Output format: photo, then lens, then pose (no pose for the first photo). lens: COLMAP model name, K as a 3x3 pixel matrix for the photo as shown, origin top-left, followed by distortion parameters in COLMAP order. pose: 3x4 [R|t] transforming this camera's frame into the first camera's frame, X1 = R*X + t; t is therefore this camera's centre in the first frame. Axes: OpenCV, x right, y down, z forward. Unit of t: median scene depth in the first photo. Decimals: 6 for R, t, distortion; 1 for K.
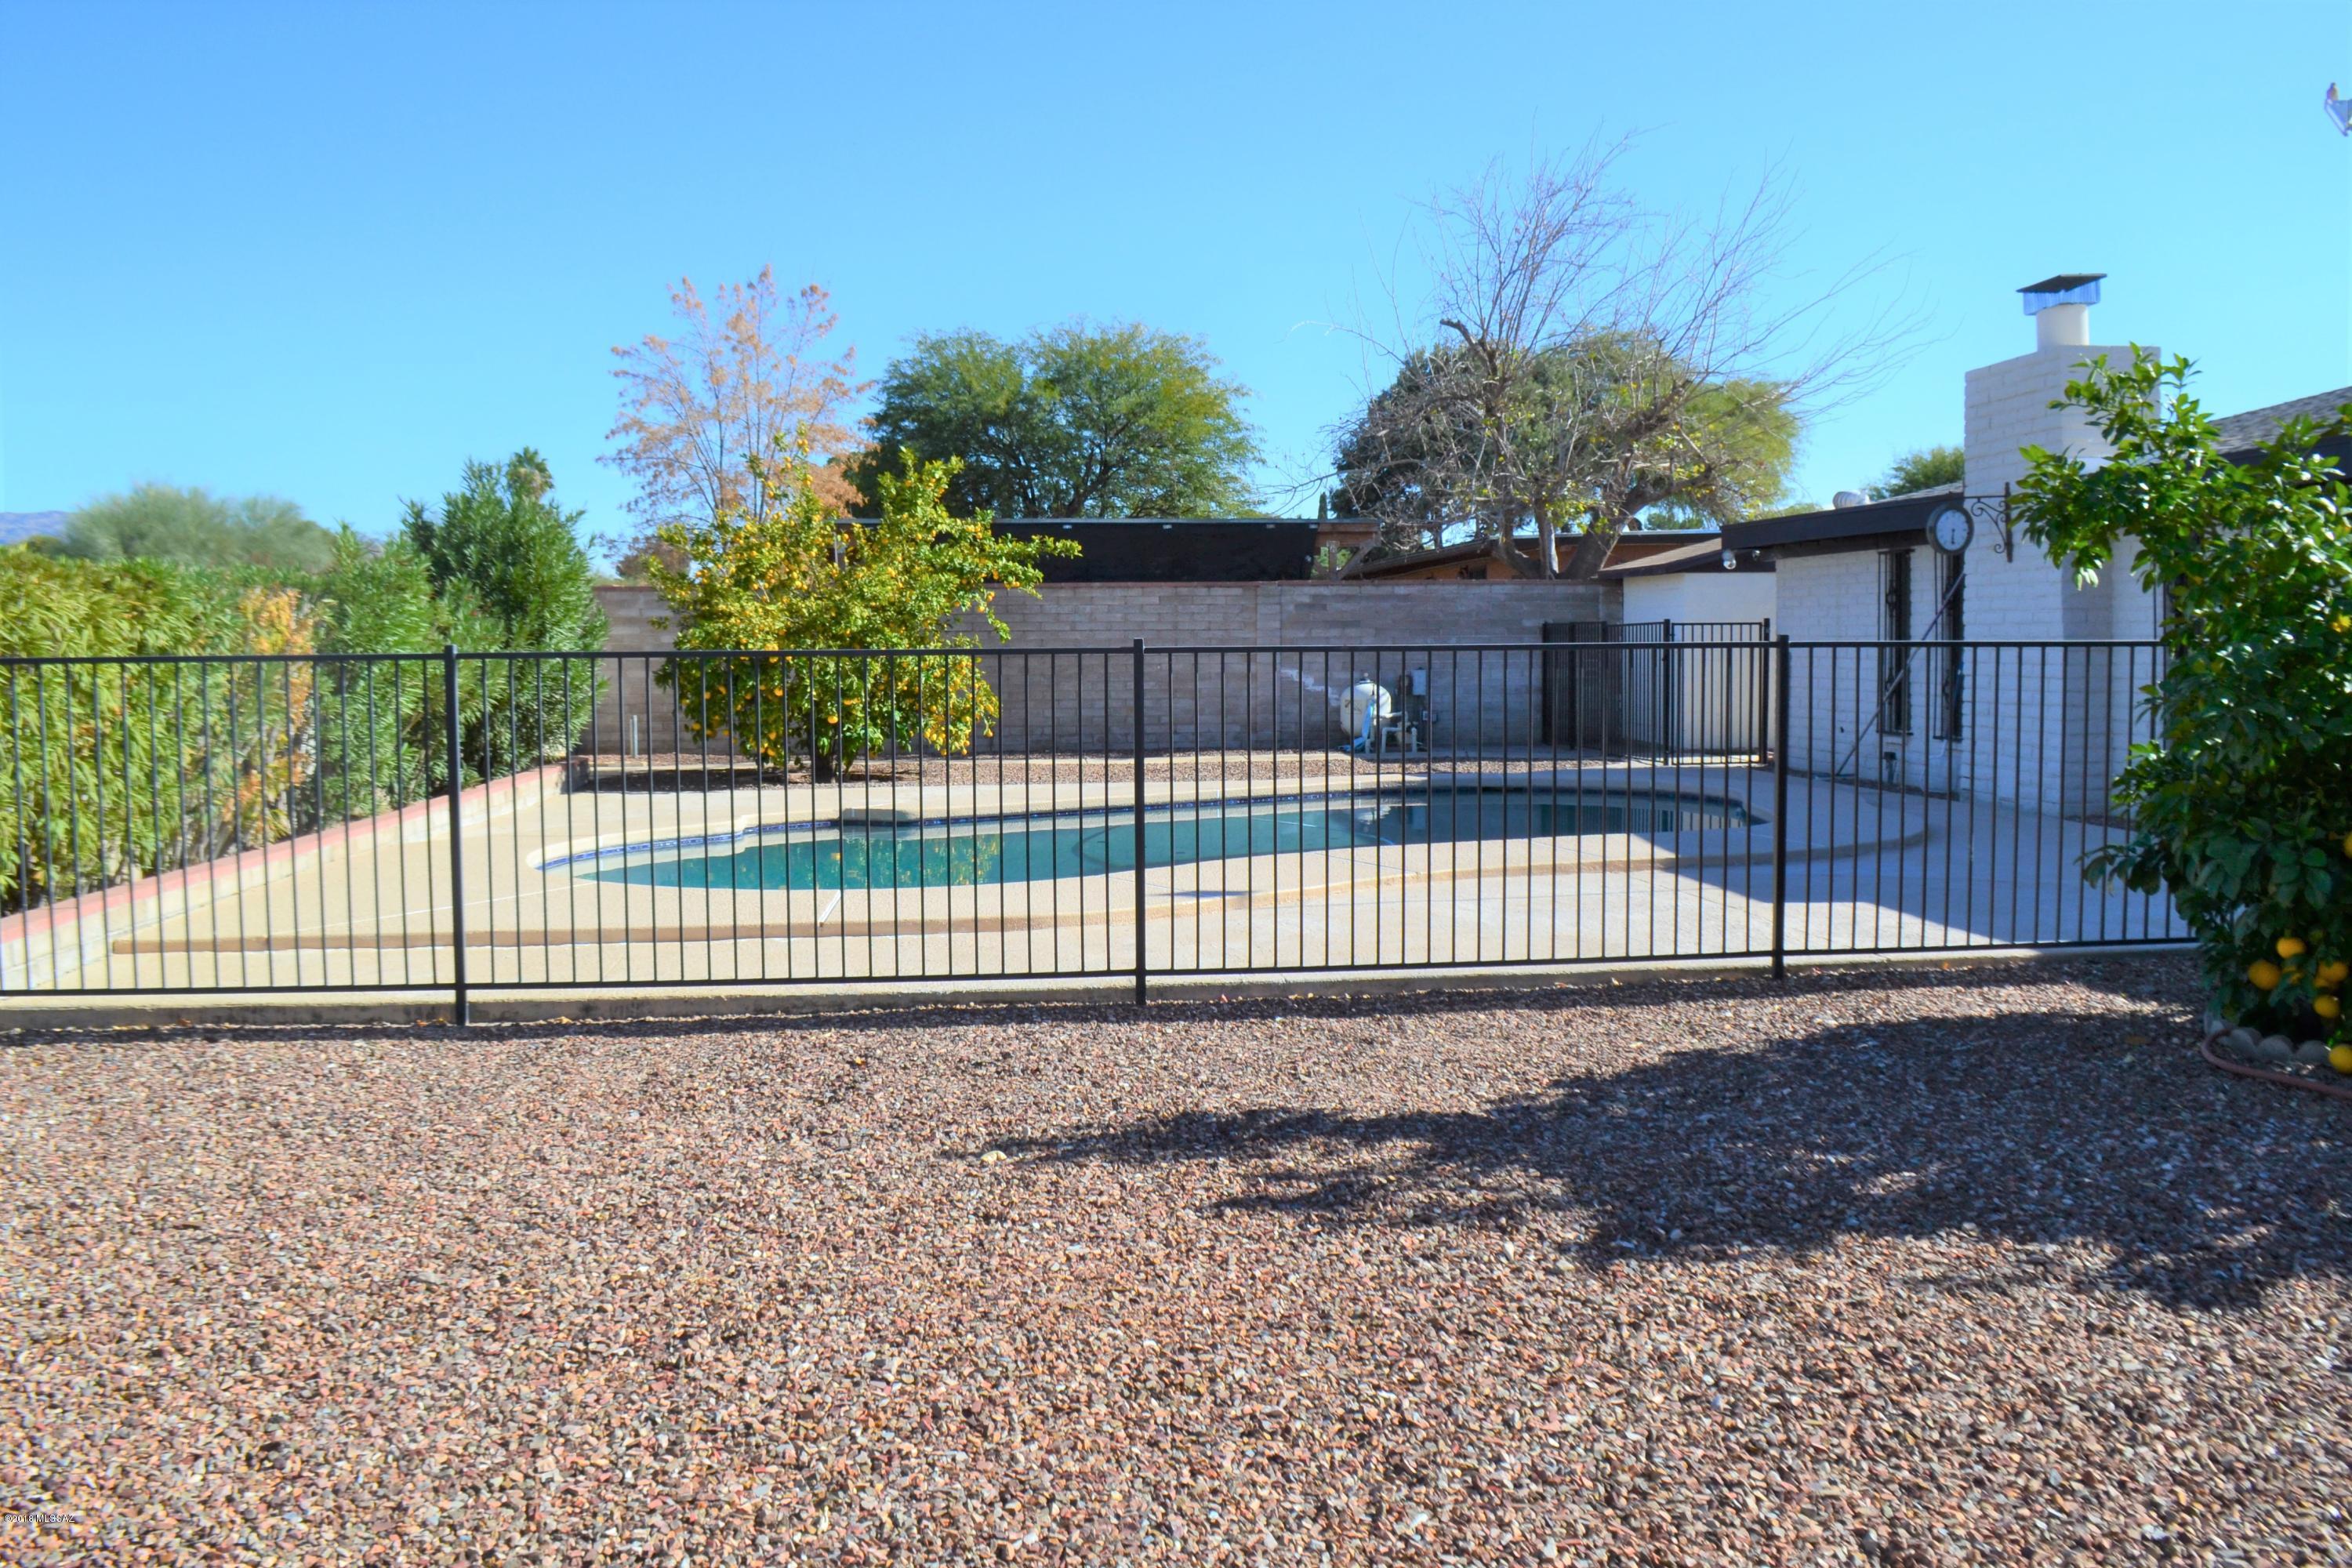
lens RADIAL K [[1896.9, 0, 1176.0], [0, 1896.9, 784.0], [0, 0, 1]] dist [-0.091019, 0.016111]
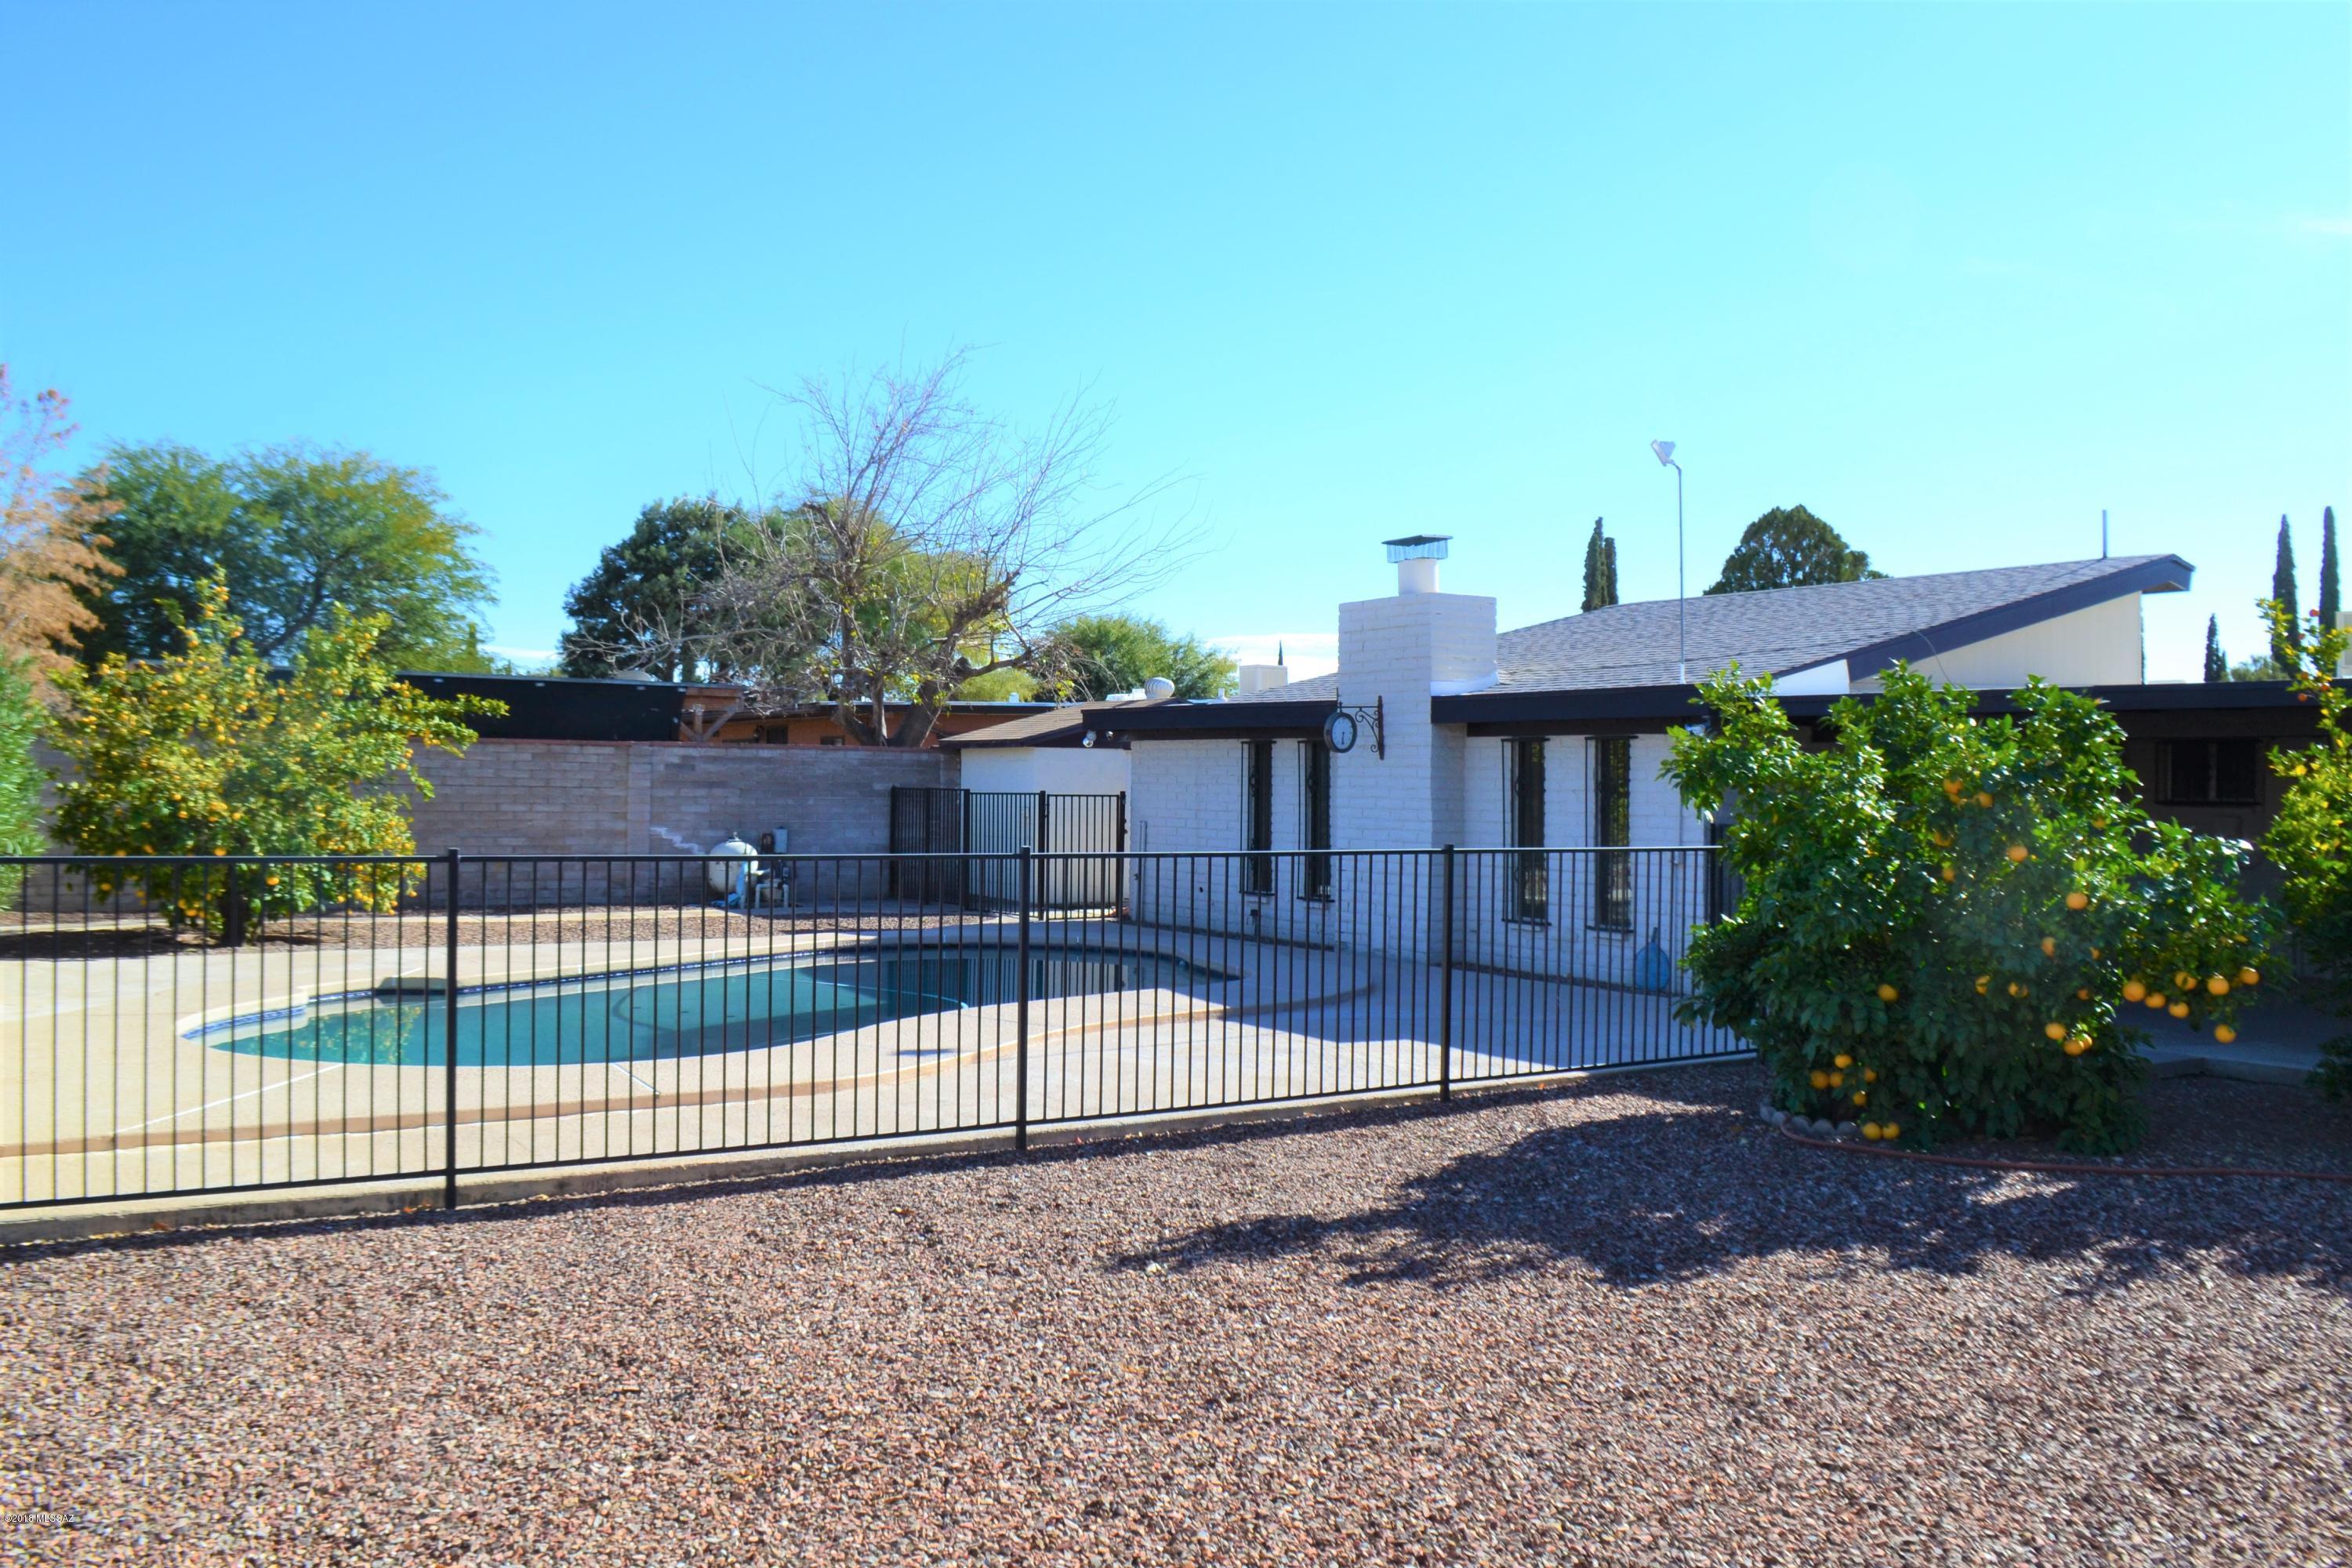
lens RADIAL K [[1896.9, 0, 1176.0], [0, 1896.9, 784.0], [0, 0, 1]] dist [-0.091019, 0.016111]
pose [[0.890449, 0.022614, 0.454521, -0.253997], [0.010052, 0.997544, -0.069323, -0.016411], [-0.454972, 0.066297, 0.888034, -0.065470]]
